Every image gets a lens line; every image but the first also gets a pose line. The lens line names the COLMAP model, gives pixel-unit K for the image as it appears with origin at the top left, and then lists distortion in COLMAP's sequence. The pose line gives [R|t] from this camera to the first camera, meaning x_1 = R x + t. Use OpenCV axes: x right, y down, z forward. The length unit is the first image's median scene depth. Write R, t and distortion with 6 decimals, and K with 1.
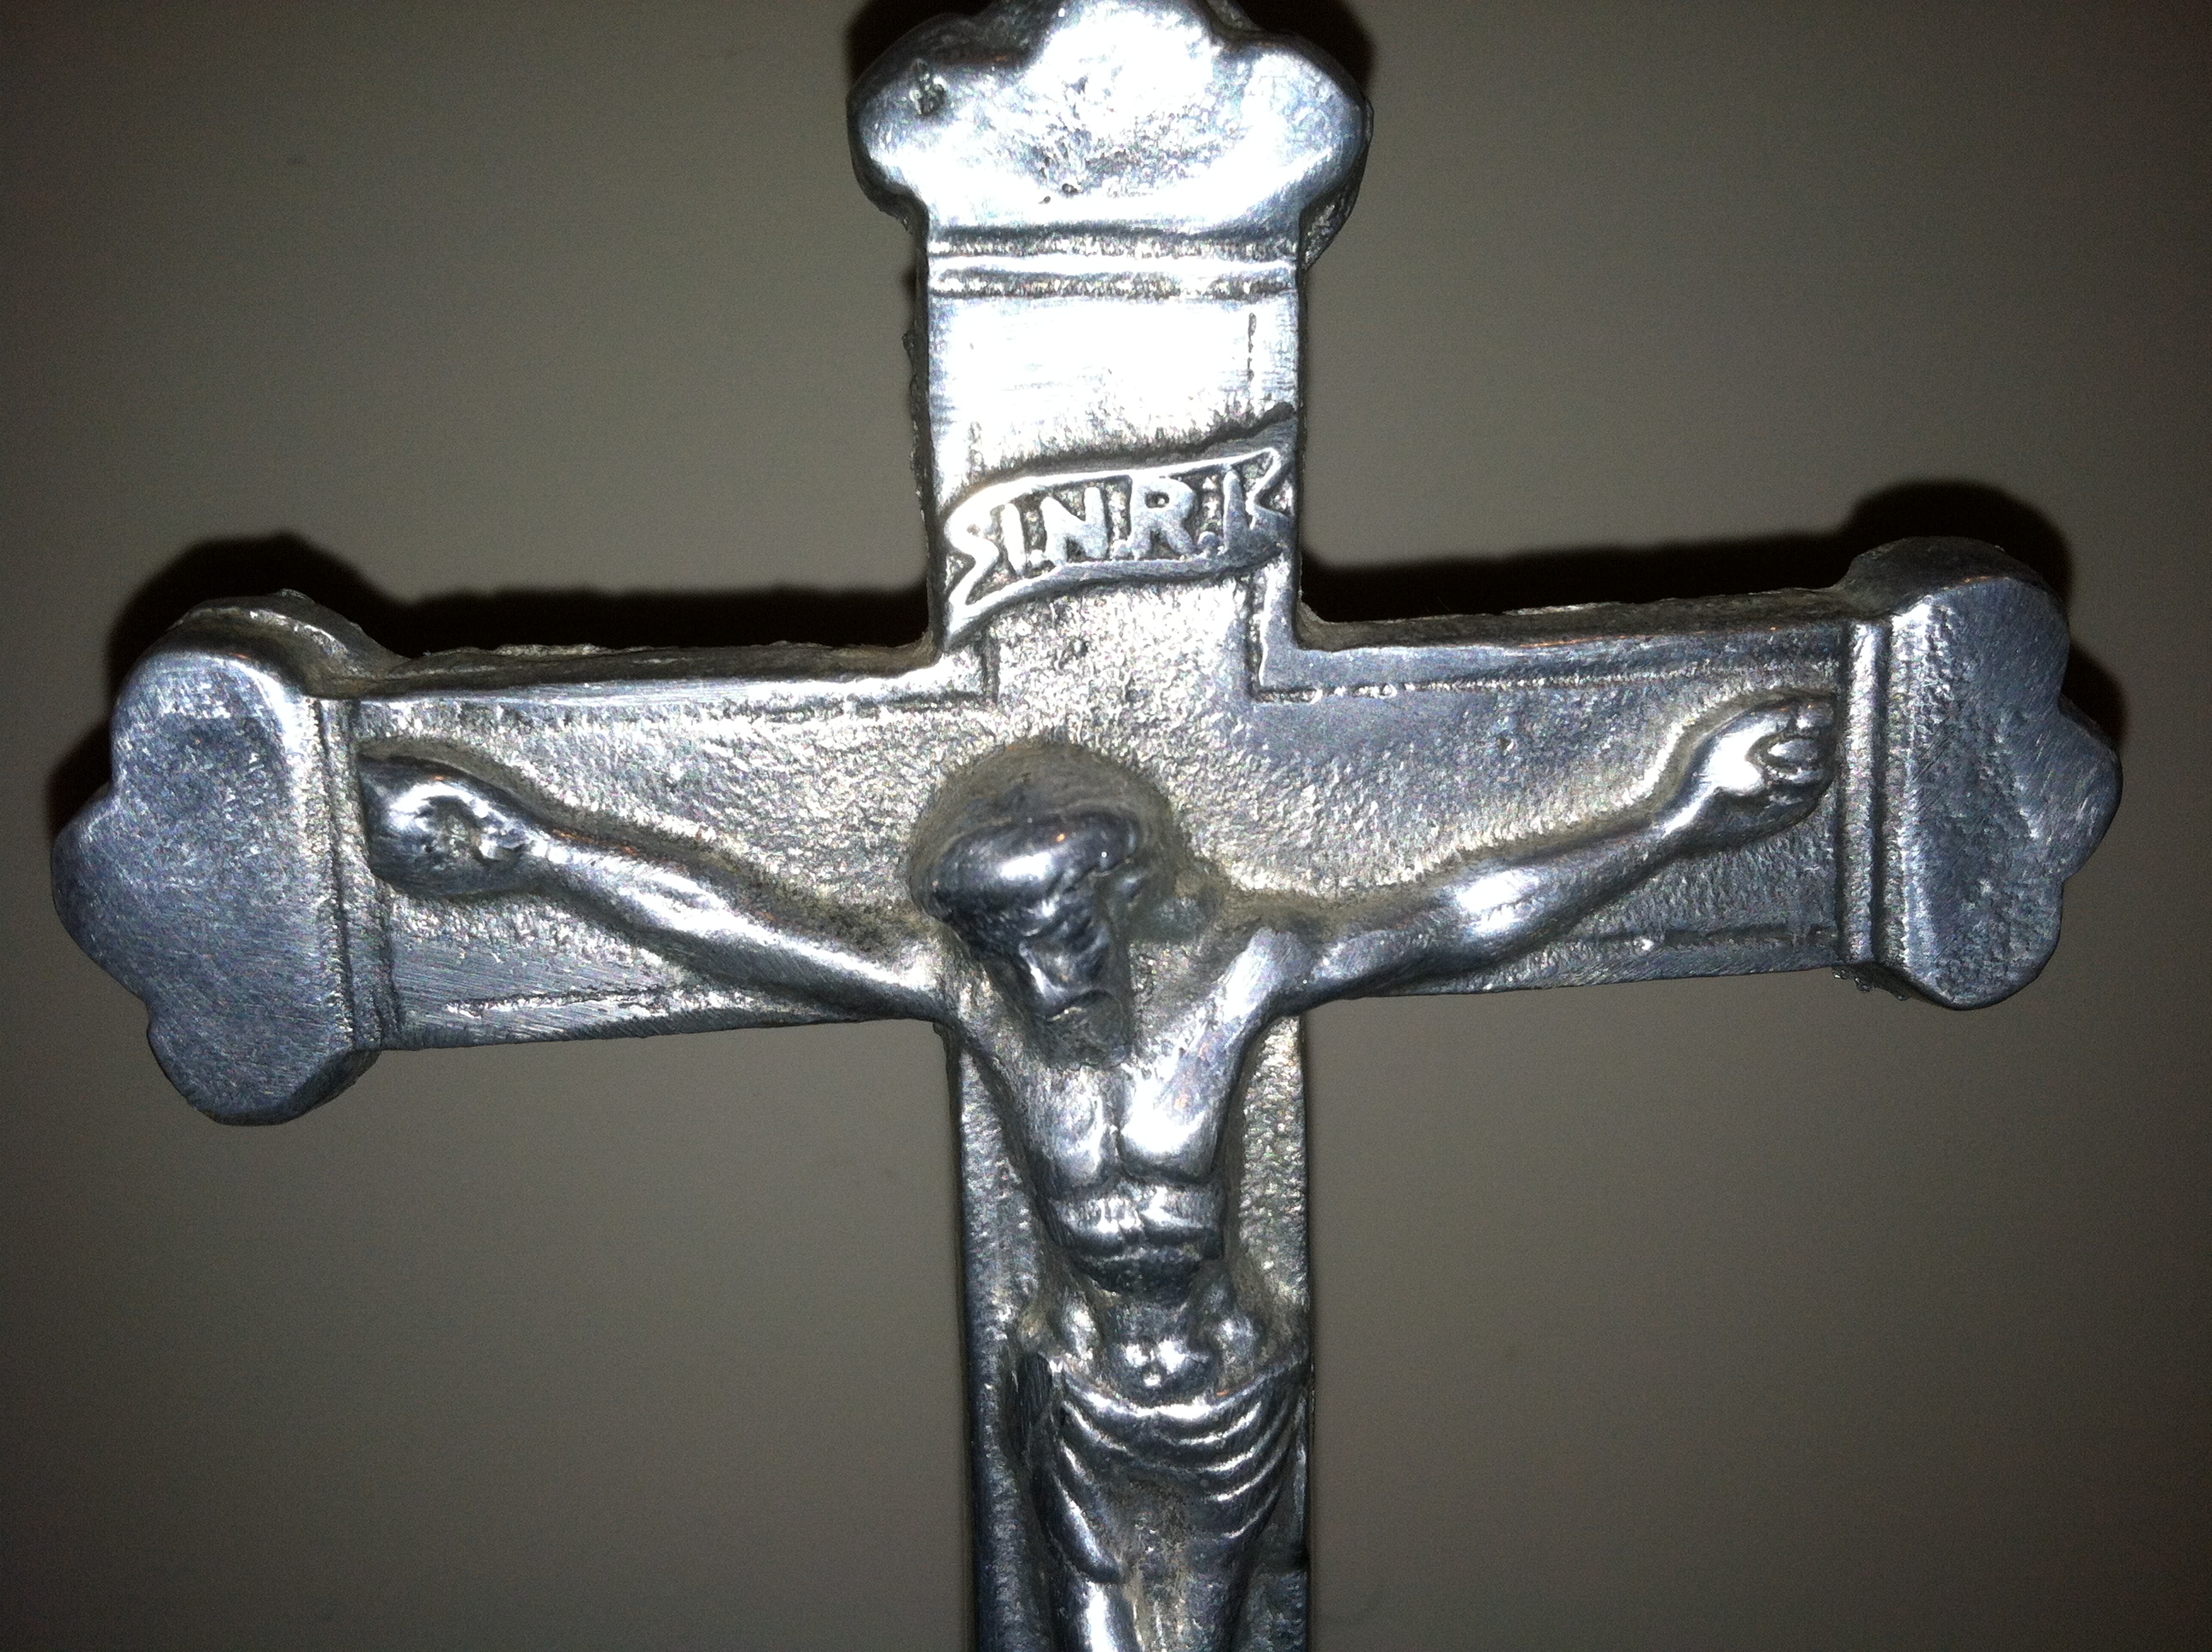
lens RADIAL K [[2239.4, 0, 1106.0], [0, 2239.4, 826.0], [0, 0, 1]] dist [0.079368, -0.309941]
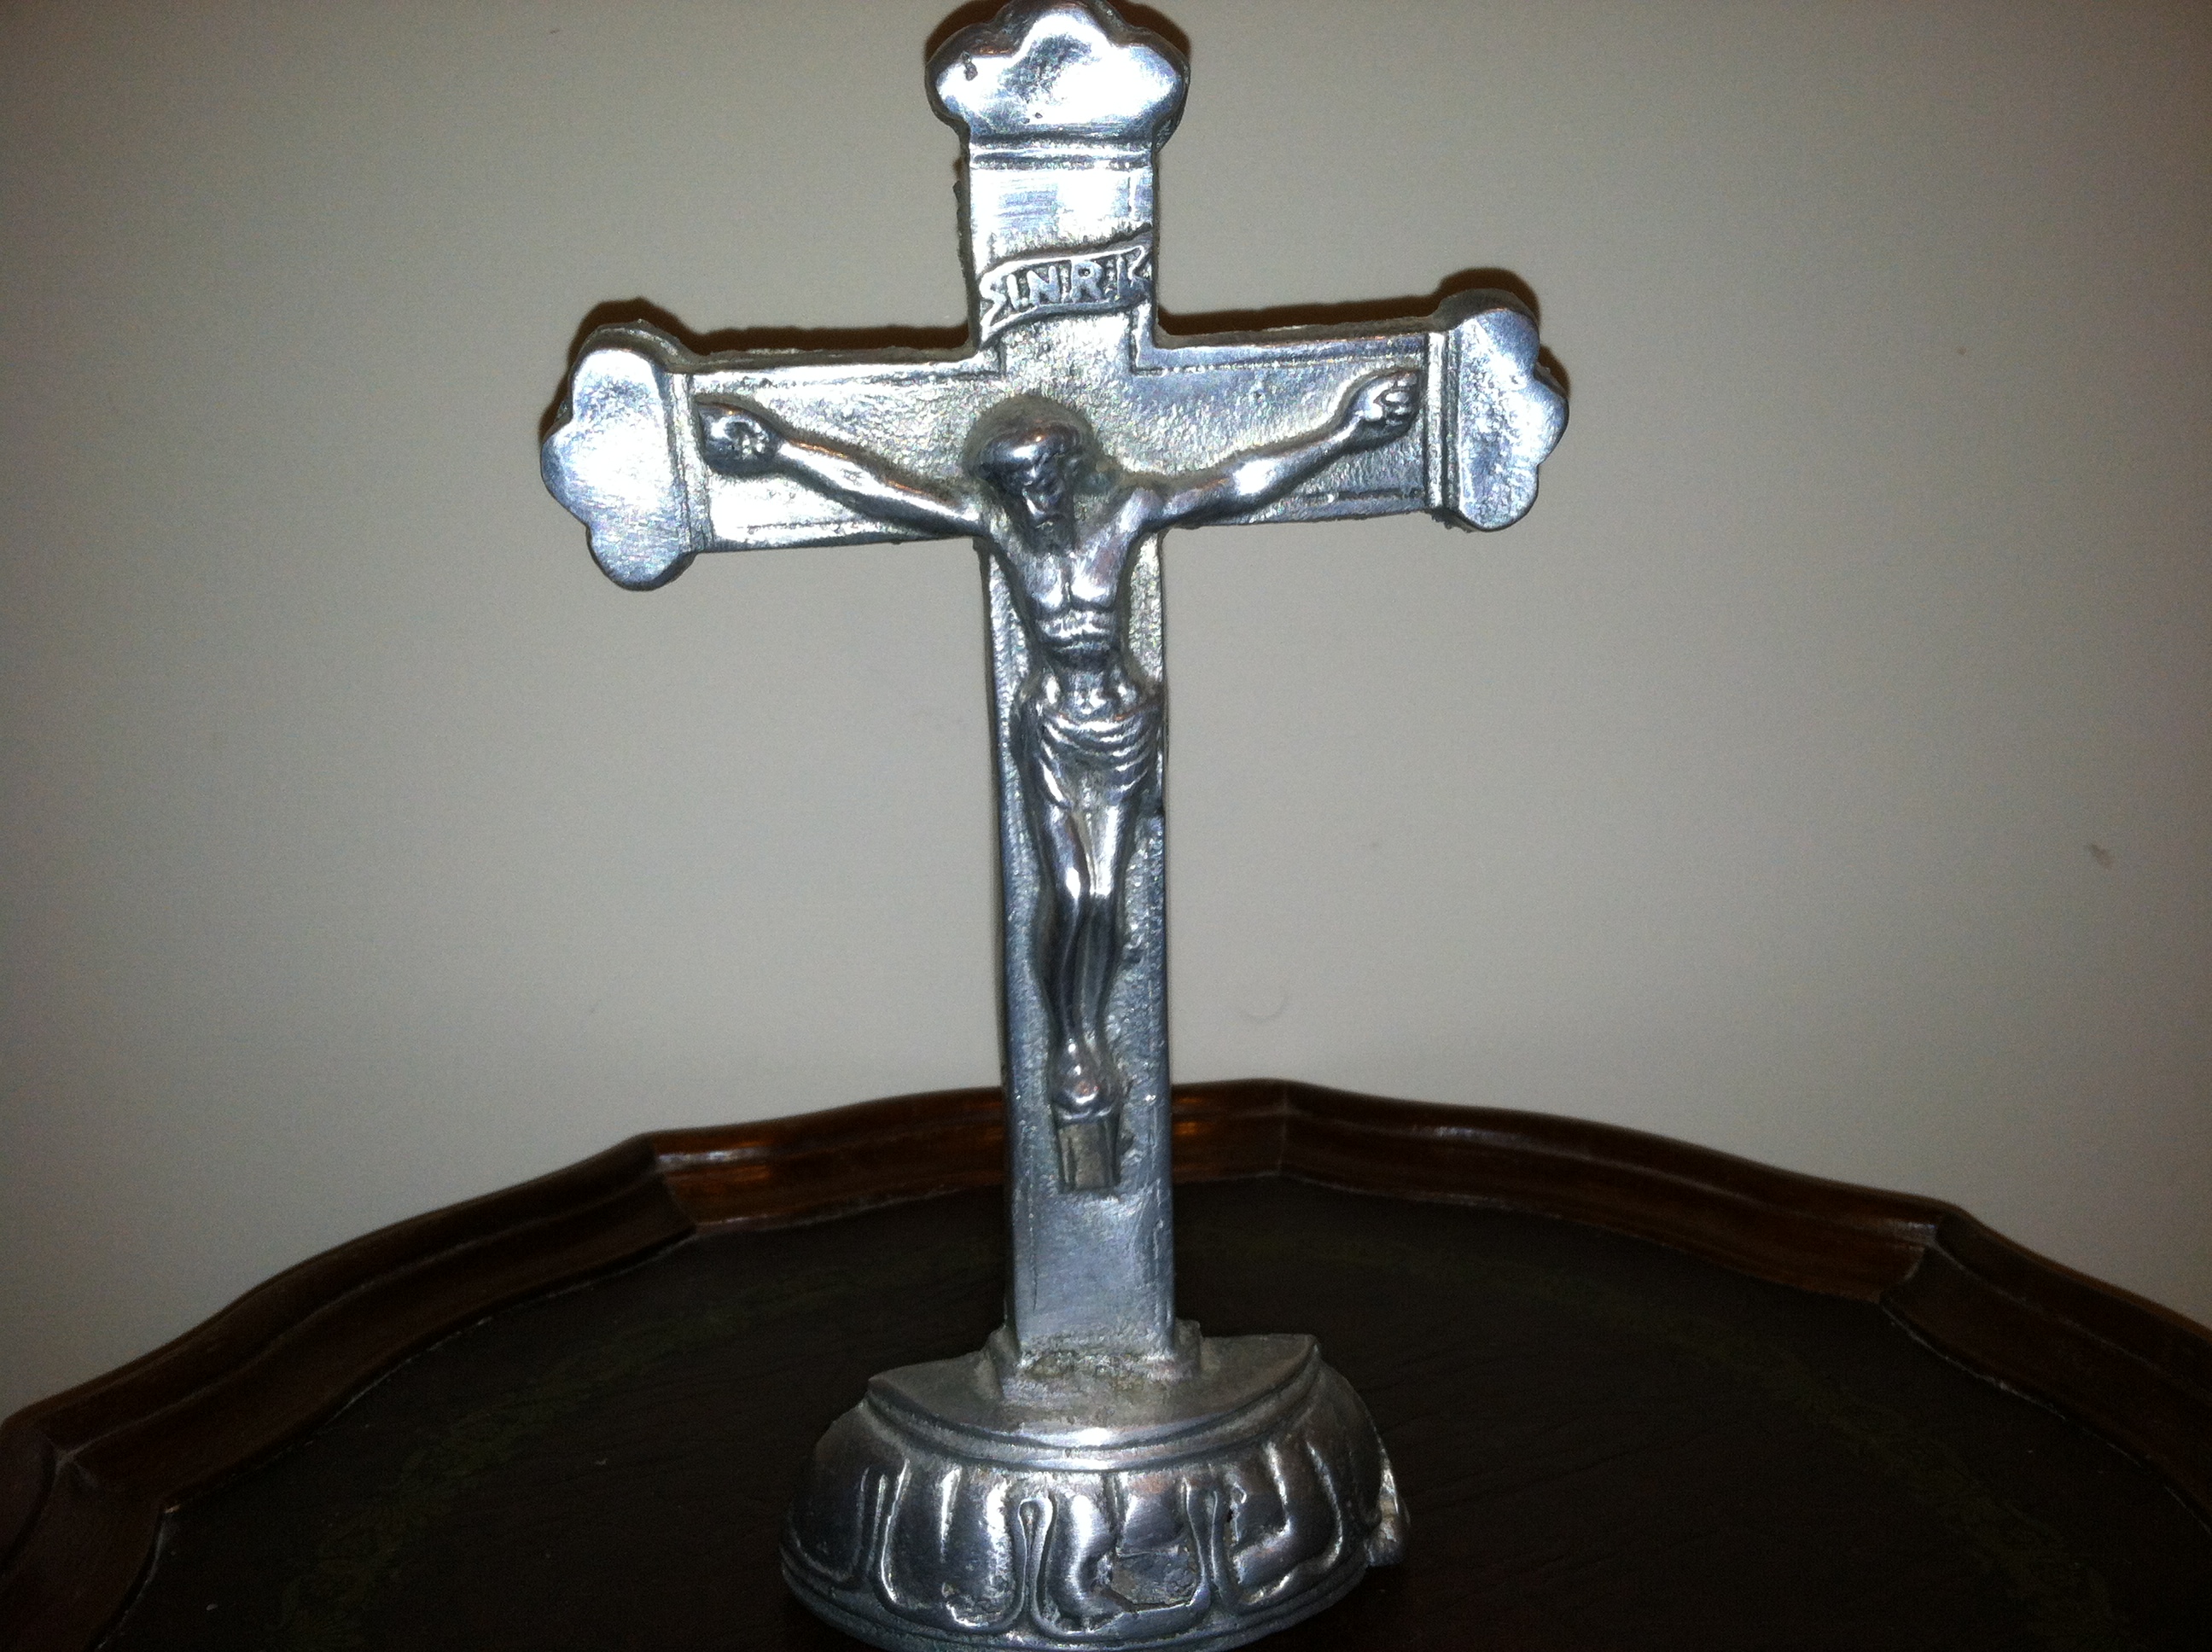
lens RADIAL K [[2239.4, 0, 1106.0], [0, 2239.4, 826.0], [0, 0, 1]] dist [0.079368, -0.309941]
pose [[0.998908, -0.014121, 0.044529, -0.053836], [0.009499, 0.994703, 0.102353, 0.140683], [-0.045738, -0.101818, 0.993751, -1.040401]]
